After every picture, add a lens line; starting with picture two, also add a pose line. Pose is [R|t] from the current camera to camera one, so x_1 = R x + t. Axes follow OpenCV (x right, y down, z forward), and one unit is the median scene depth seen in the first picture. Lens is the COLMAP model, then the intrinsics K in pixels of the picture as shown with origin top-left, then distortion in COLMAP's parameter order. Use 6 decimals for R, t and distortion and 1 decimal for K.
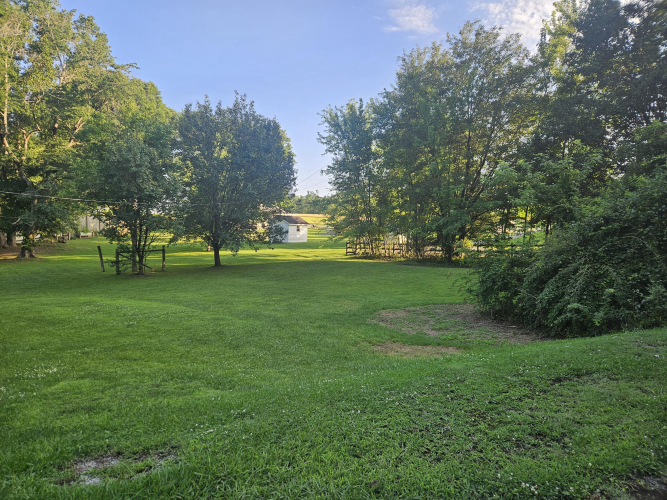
lens RADIAL K [[448.7, 0, 327.8], [0, 448.7, 249.6], [0, 0, 1]] dist [0.090466, -0.072029]
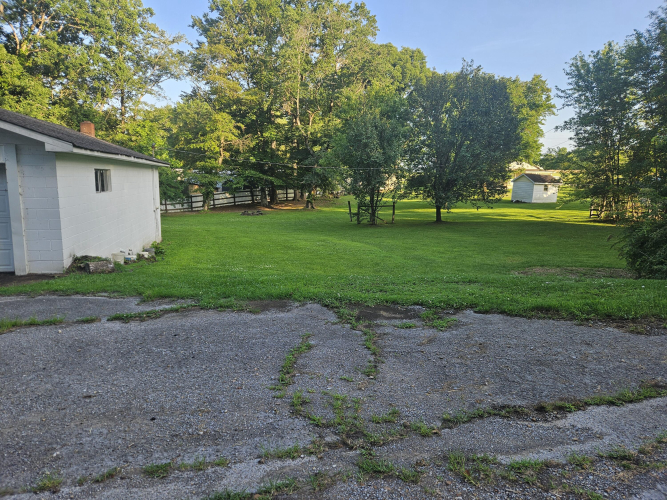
lens RADIAL K [[448.7, 0, 333.1], [0, 448.7, 250.4], [0, 0, 1]] dist [0.090466, -0.072029]
pose [[0.843122, 0.086710, -0.530684, 0.121167], [-0.037022, 0.993932, 0.103582, 0.000694], [0.536446, -0.067685, 0.841216, -0.080726]]
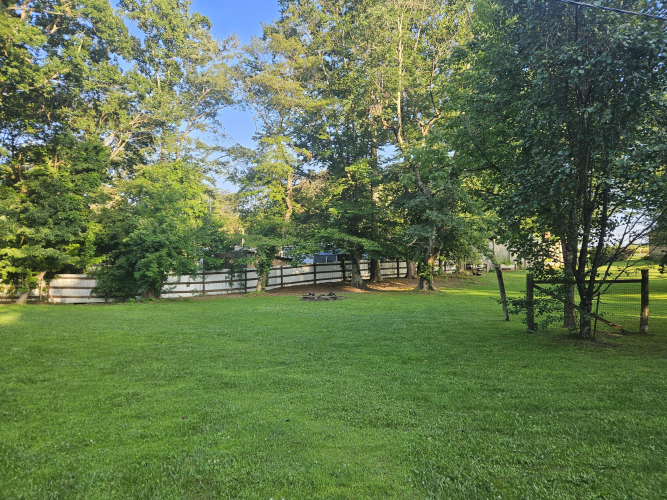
lens RADIAL K [[448.7, 0, 340.6], [0, 448.7, 248.7], [0, 0, 1]] dist [0.090466, -0.072029]
pose [[0.649358, -0.029036, -0.759929, -0.188584], [-0.041852, 0.996392, -0.073834, 0.011349], [0.759331, 0.079749, 0.645800, 0.442975]]
